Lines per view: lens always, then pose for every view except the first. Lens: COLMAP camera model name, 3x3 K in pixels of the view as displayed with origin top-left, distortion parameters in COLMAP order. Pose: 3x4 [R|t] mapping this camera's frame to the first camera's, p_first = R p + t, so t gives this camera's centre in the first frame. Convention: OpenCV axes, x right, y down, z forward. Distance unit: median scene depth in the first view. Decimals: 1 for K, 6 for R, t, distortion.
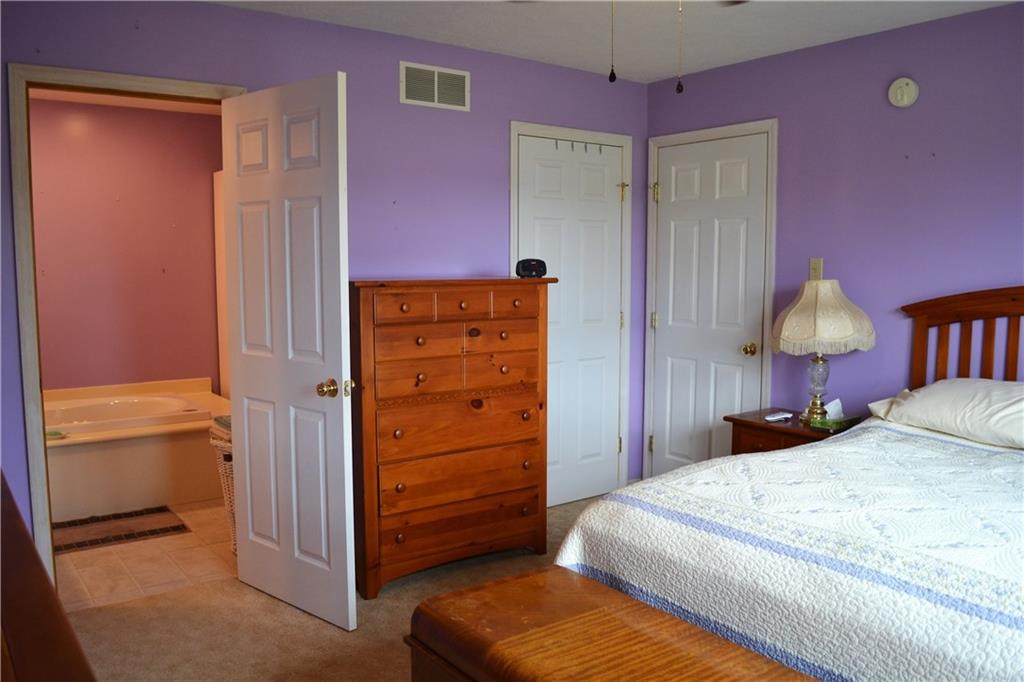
lens RADIAL K [[817.6, 0, 510.0], [0, 817.6, 351.1], [0, 0, 1]] dist [-0.084717, 0.000473]
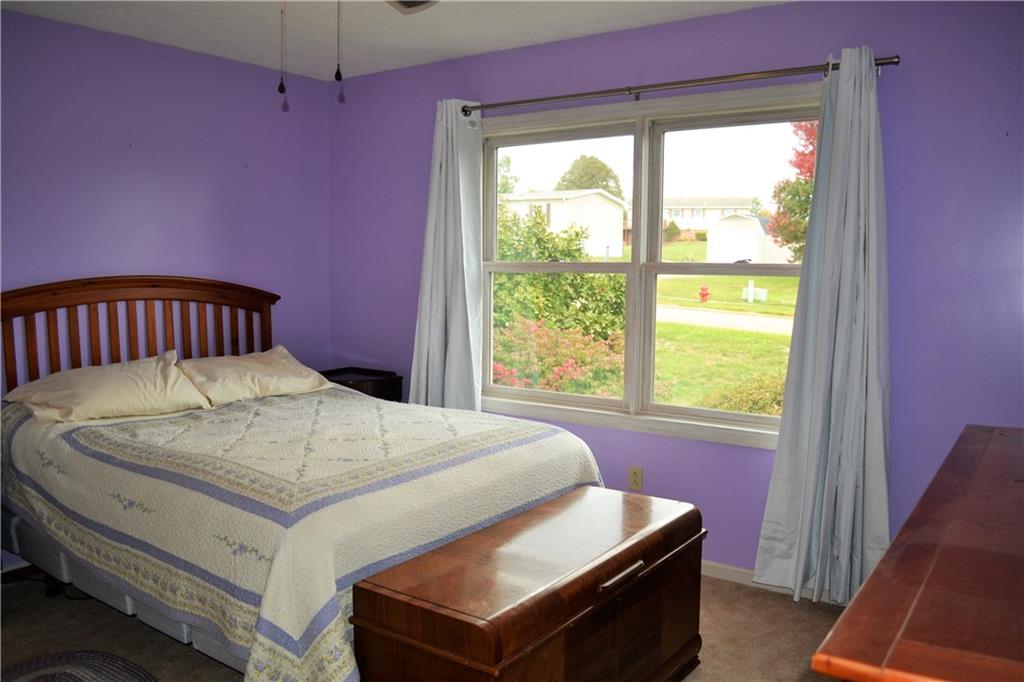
lens RADIAL K [[817.6, 0, 510.0], [0, 817.6, 351.1], [0, 0, 1]] dist [-0.084717, 0.000473]
pose [[-0.307818, -0.104421, 0.945698, -0.866826], [0.094657, 0.985667, 0.139644, -0.118073], [-0.946725, 0.132502, -0.293522, 1.085619]]
